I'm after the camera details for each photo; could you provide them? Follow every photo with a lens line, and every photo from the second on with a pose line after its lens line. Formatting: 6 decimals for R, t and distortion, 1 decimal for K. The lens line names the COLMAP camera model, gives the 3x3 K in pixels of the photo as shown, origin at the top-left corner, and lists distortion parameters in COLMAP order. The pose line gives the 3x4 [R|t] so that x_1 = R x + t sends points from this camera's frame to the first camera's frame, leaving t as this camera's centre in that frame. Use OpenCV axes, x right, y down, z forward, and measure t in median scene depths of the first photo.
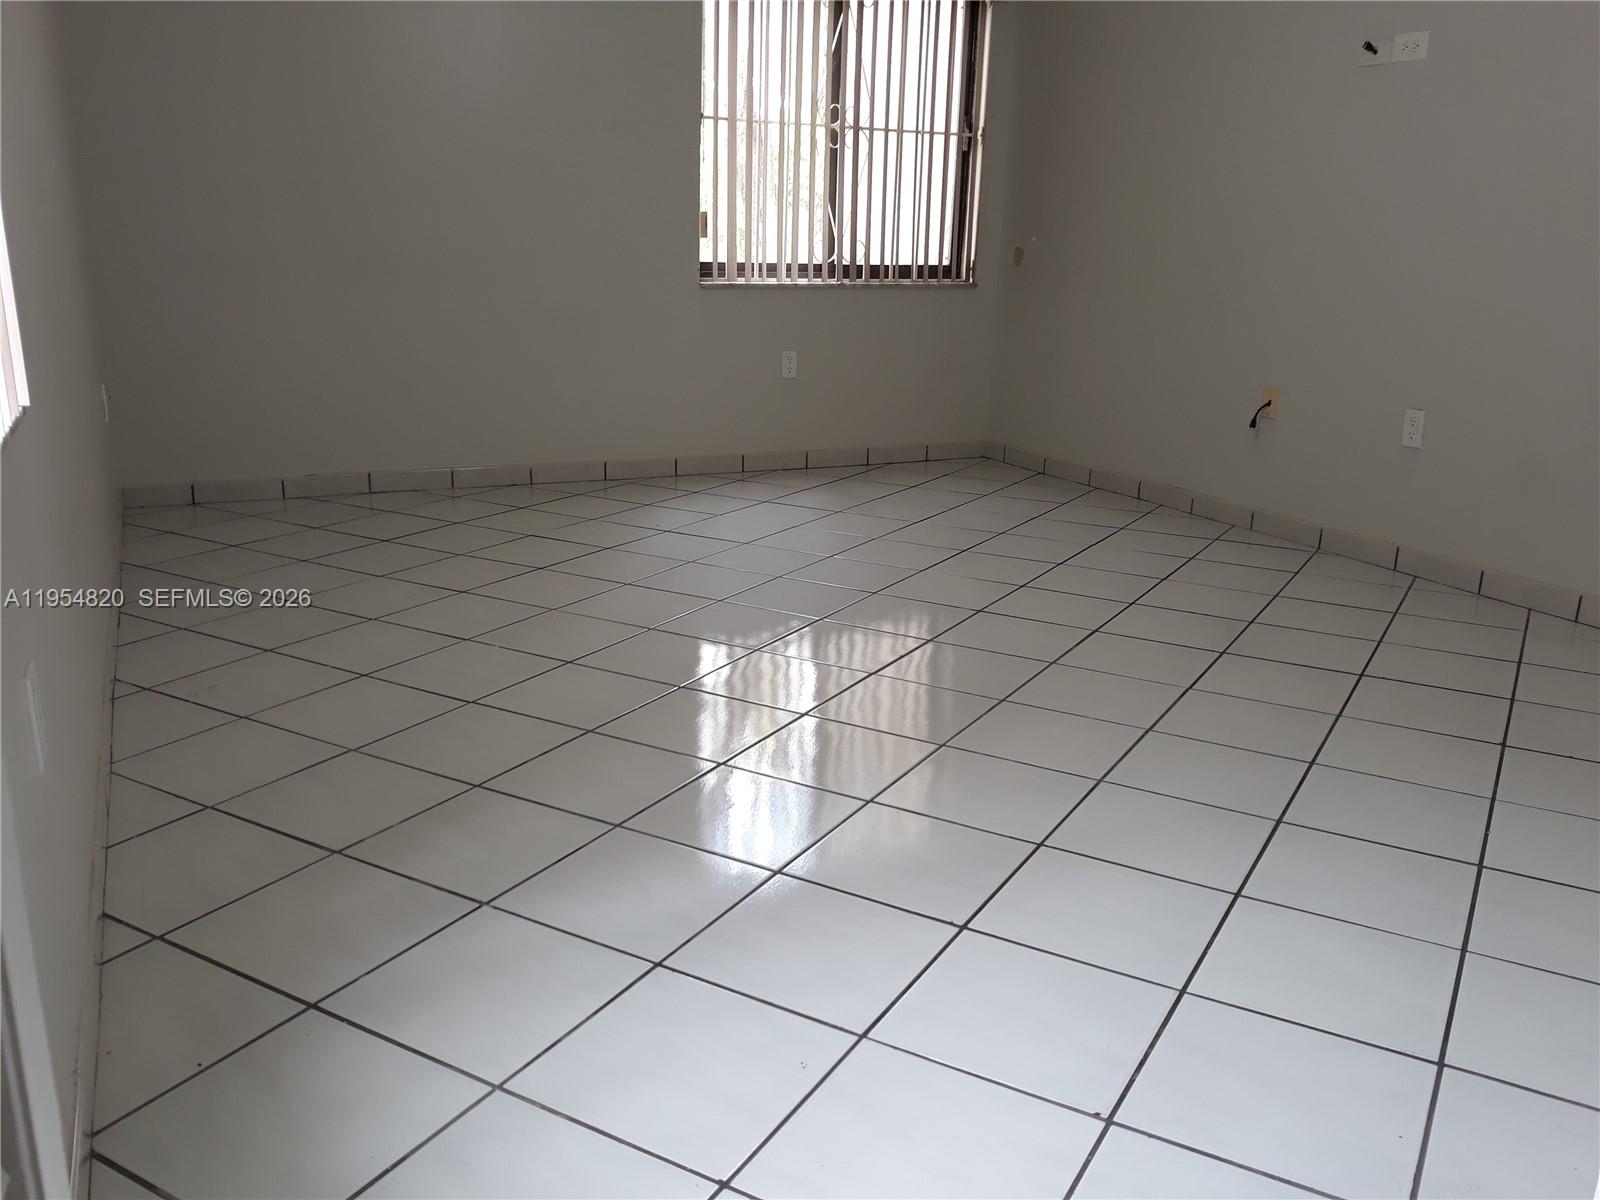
lens RADIAL K [[1312.6, 0, 800.0], [0, 1312.6, 600.0], [0, 0, 1]] dist [-0.007723, -0.008698]
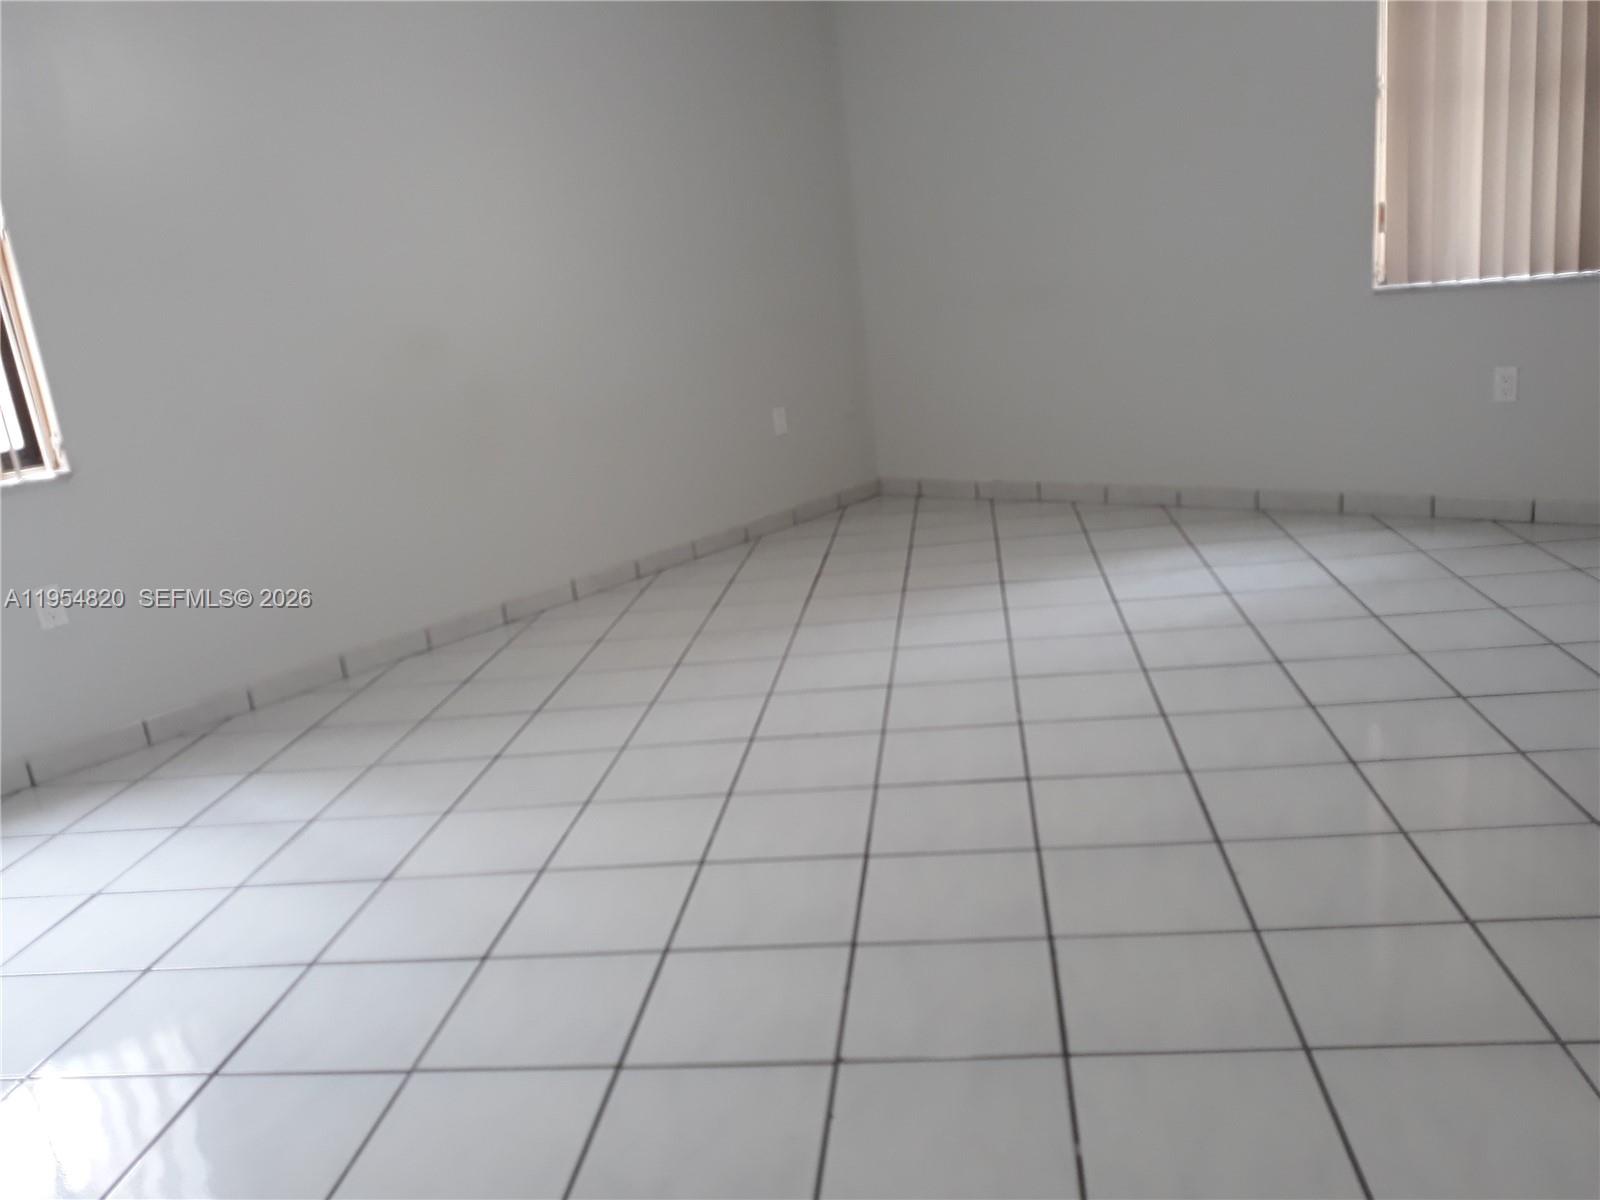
lens RADIAL K [[1312.6, 0, 800.0], [0, 1312.6, 600.0], [0, 0, 1]] dist [-0.007723, -0.008698]
pose [[0.385608, 0.171511, -0.906582, 0.577316], [-0.124321, 0.983269, 0.133140, -0.114511], [0.914249, 0.061367, 0.400479, 0.355642]]
